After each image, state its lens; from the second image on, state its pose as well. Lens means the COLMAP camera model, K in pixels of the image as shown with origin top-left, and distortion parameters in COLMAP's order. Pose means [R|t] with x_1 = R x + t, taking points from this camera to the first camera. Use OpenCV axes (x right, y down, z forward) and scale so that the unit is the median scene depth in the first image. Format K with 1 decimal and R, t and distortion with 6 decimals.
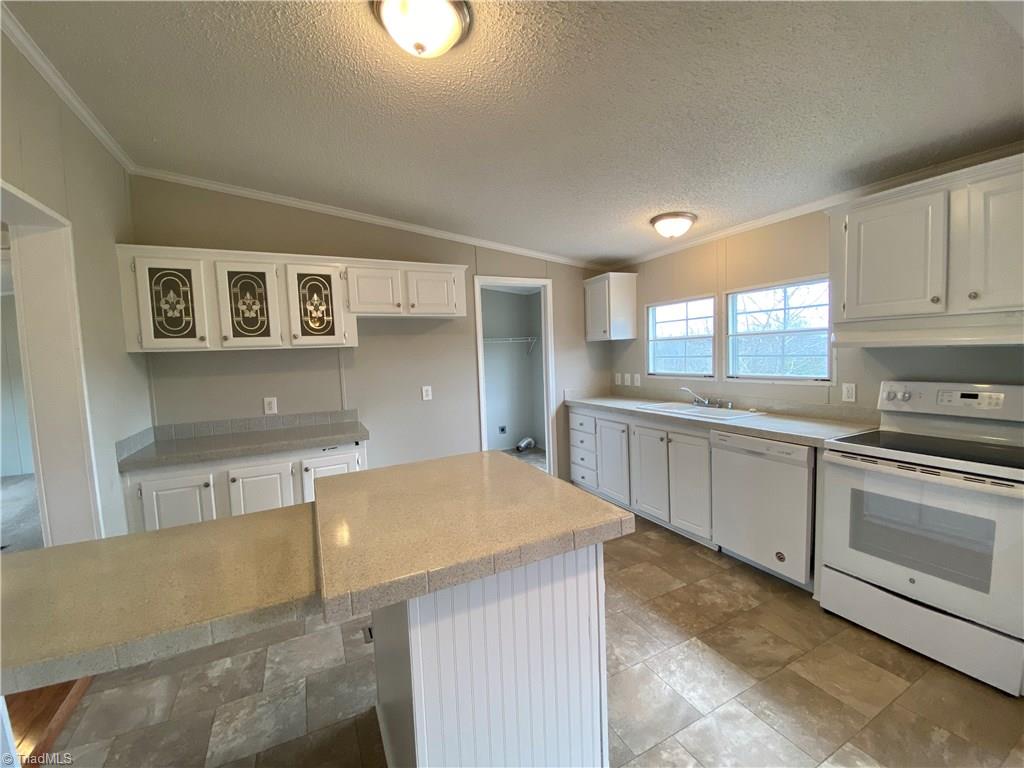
lens RADIAL K [[416.8, 0, 510.3], [0, 416.8, 382.0], [0, 0, 1]] dist [0.031343, -0.028162]
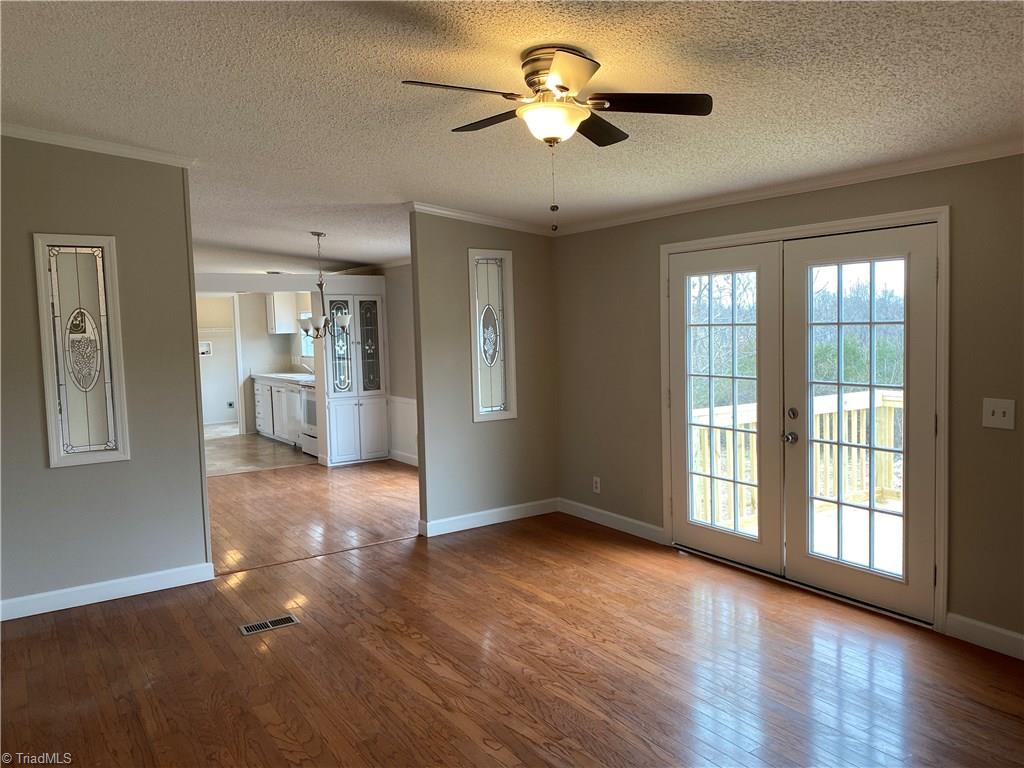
lens RADIAL K [[779.7, 0, 503.8], [0, 779.7, 368.6], [0, 0, 1]] dist [0.109468, -0.161933]
pose [[0.993756, 0.001606, 0.111568, 1.014958], [0.000366, 0.999844, -0.017656, 0.103871], [-0.111579, 0.017587, 0.993600, -2.653792]]
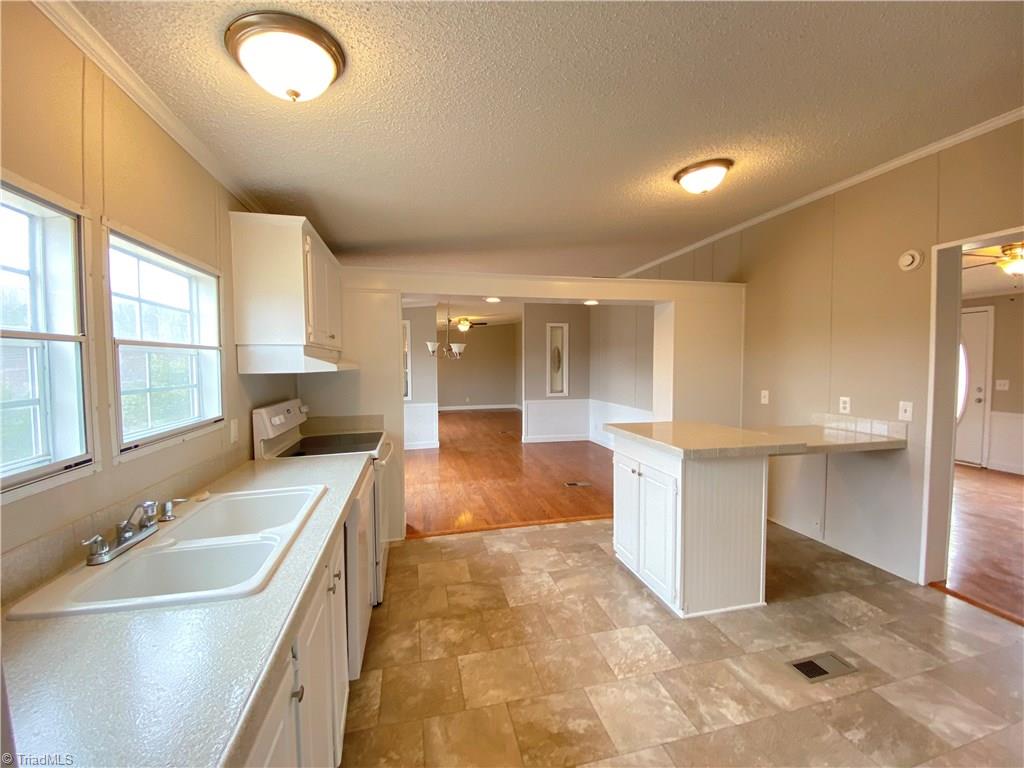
lens RADIAL K [[414.1, 0, 508.8], [0, 414.1, 383.3], [0, 0, 1]] dist [0.001379, -0.013230]
pose [[-0.972588, 0.035104, 0.229869, 0.102092], [0.060858, 0.992510, 0.105924, -0.098961], [-0.224429, 0.117010, -0.967440, 1.399427]]
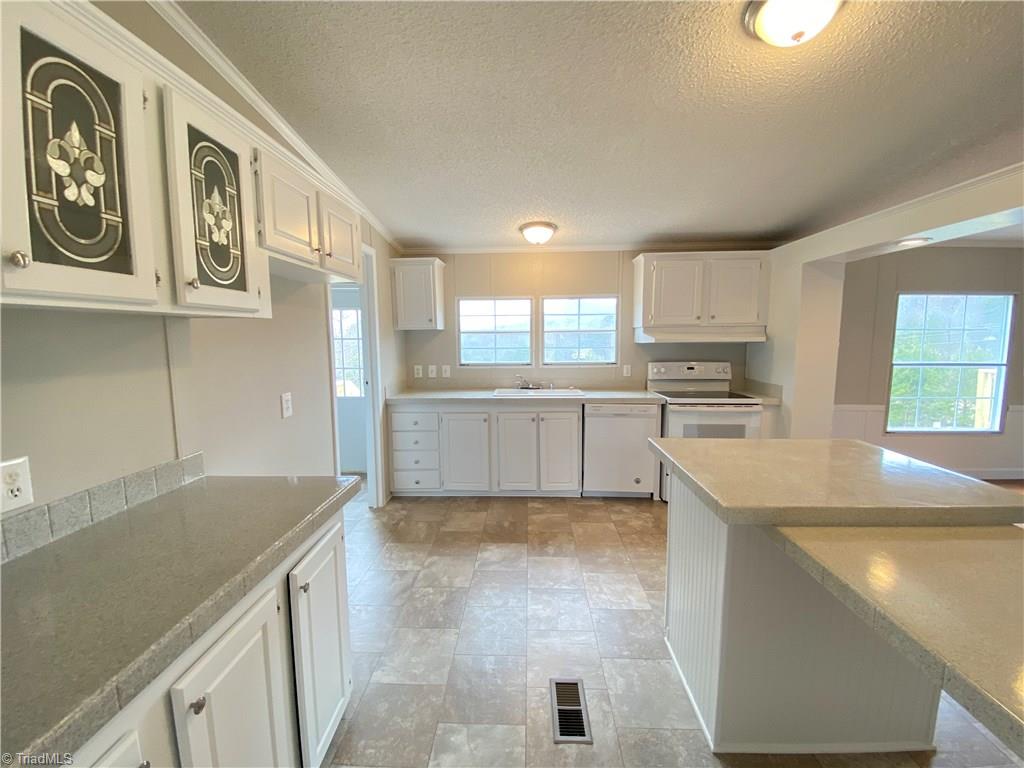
lens RADIAL K [[416.8, 0, 510.3], [0, 416.8, 382.0], [0, 0, 1]] dist [0.031343, -0.028162]
pose [[0.484183, -0.059956, 0.872910, -0.688777], [0.050531, 0.997900, 0.040513, -0.016380], [-0.873506, 0.024493, 0.486196, 0.530018]]
